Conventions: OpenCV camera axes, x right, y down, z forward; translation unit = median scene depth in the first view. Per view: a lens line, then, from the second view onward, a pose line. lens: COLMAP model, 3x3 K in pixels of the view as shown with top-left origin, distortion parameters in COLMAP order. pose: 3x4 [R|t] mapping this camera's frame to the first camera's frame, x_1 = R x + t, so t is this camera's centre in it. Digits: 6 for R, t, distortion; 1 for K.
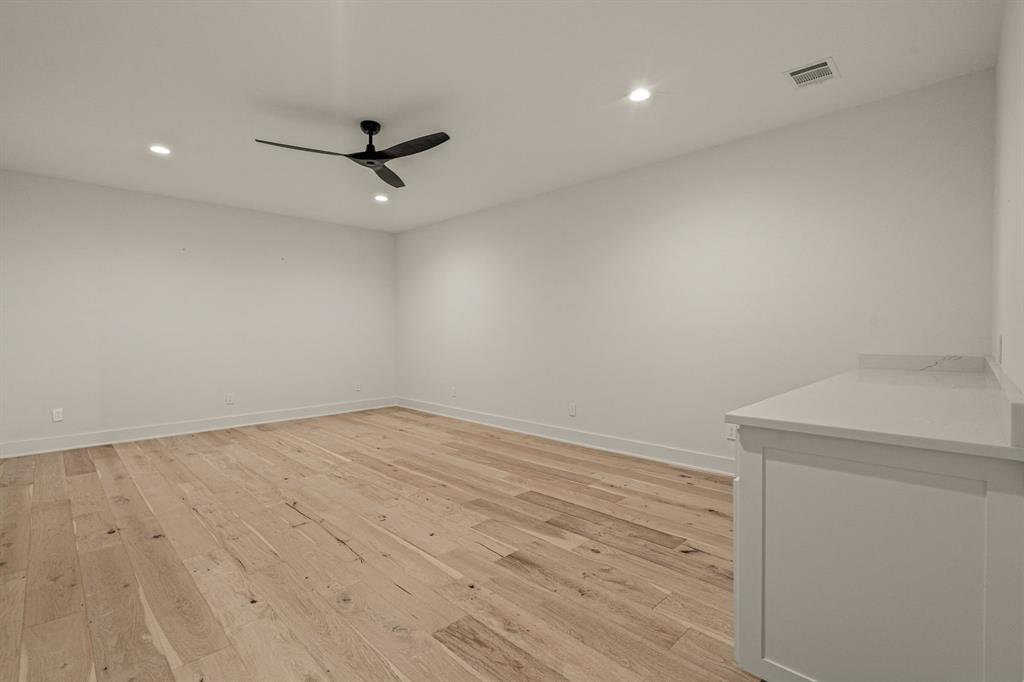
lens RADIAL K [[469.2, 0, 511.4], [0, 469.2, 340.9], [0, 0, 1]] dist [-0.005420, 0.000036]
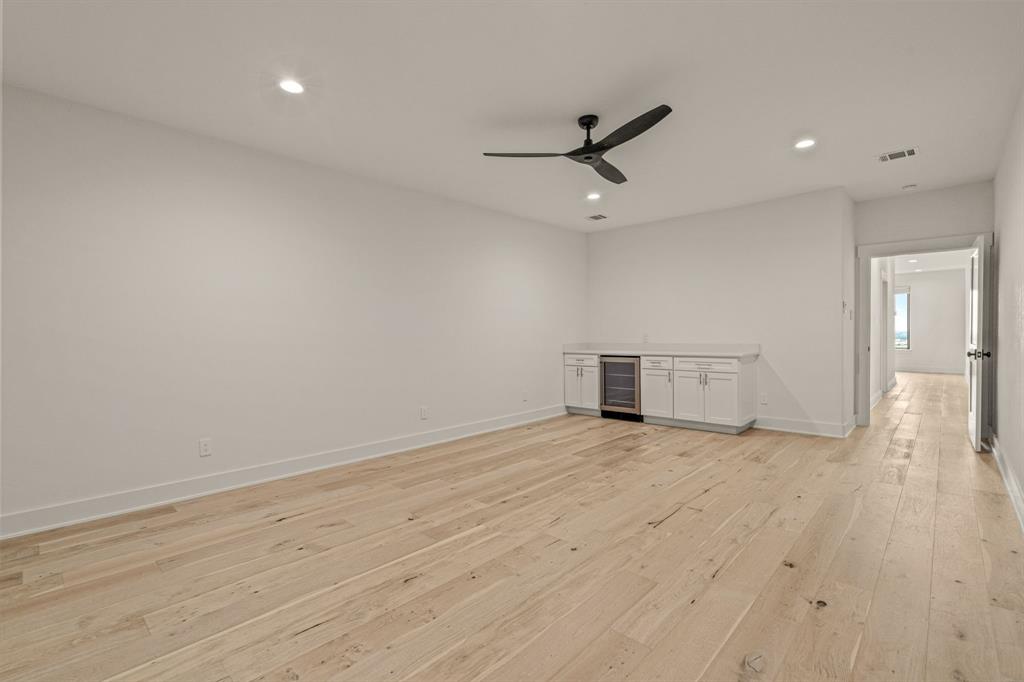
lens RADIAL K [[469.2, 0, 511.8], [0, 469.2, 338.3], [0, 0, 1]] dist [-0.005420, 0.000036]
pose [[-0.036517, -0.007800, 0.999303, -1.446688], [0.036437, 0.999294, 0.009131, -0.026197], [-0.998669, 0.036745, -0.036207, 1.381452]]
